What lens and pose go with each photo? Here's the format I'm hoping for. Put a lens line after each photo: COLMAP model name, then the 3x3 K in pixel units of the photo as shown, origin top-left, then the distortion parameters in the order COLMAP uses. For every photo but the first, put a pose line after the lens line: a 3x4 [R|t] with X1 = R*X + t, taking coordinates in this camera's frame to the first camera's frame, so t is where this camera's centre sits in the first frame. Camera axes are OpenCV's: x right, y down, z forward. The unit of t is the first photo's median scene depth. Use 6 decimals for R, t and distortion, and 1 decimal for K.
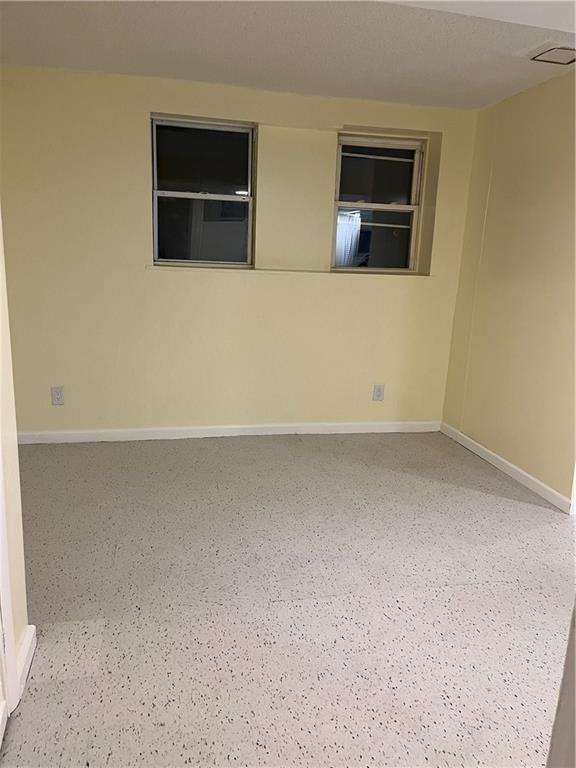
lens RADIAL K [[585.0, 0, 283.1], [0, 585.0, 388.8], [0, 0, 1]] dist [0.043771, -0.058788]
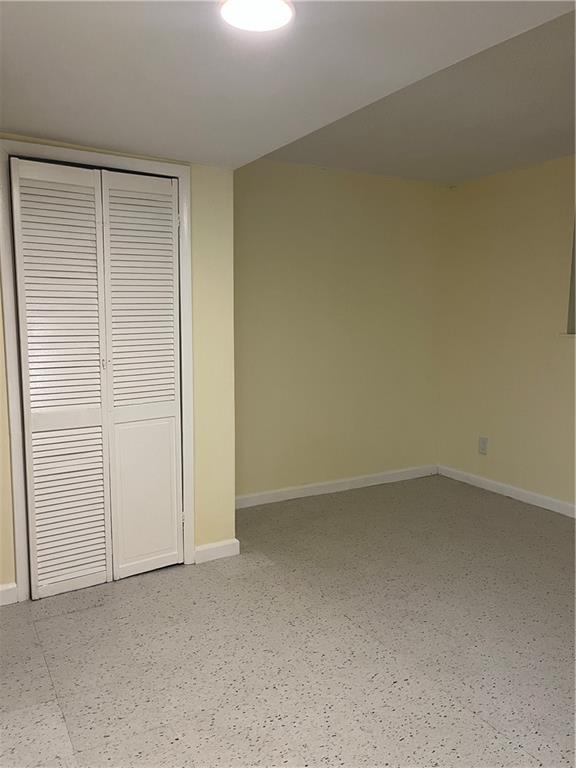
lens RADIAL K [[585.0, 0, 284.9], [0, 585.0, 384.3], [0, 0, 1]] dist [0.043771, -0.058788]
pose [[0.304042, 0.076996, -0.949542, 0.577472], [-0.209589, 0.977714, 0.012170, -0.038573], [0.929317, 0.195314, 0.313403, 0.258156]]
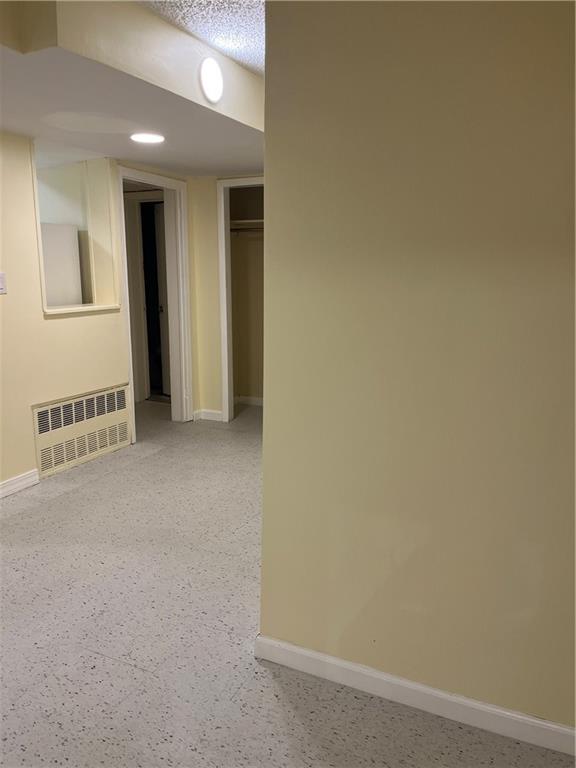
lens RADIAL K [[585.0, 0, 286.1], [0, 585.0, 388.4], [0, 0, 1]] dist [0.043771, -0.058788]
pose [[-0.609360, 0.114828, -0.784535, 0.788296], [-0.205949, 0.932575, 0.296459, -0.208931], [0.765680, 0.342225, -0.544625, 1.039749]]
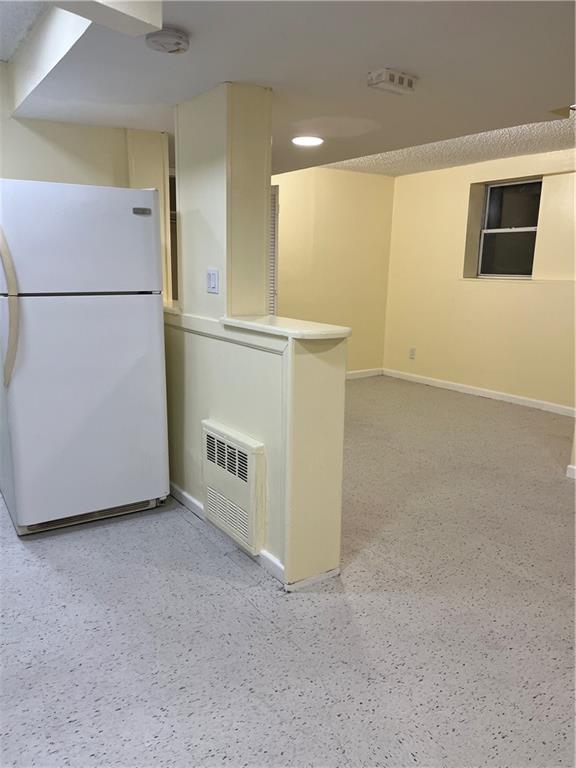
lens RADIAL K [[585.0, 0, 286.0], [0, 585.0, 393.4], [0, 0, 1]] dist [0.043771, -0.058788]
pose [[0.378434, 0.164814, -0.910837, 1.076518], [-0.210824, 0.973504, 0.088560, 0.052581], [0.901299, 0.158512, 0.403154, -0.018961]]
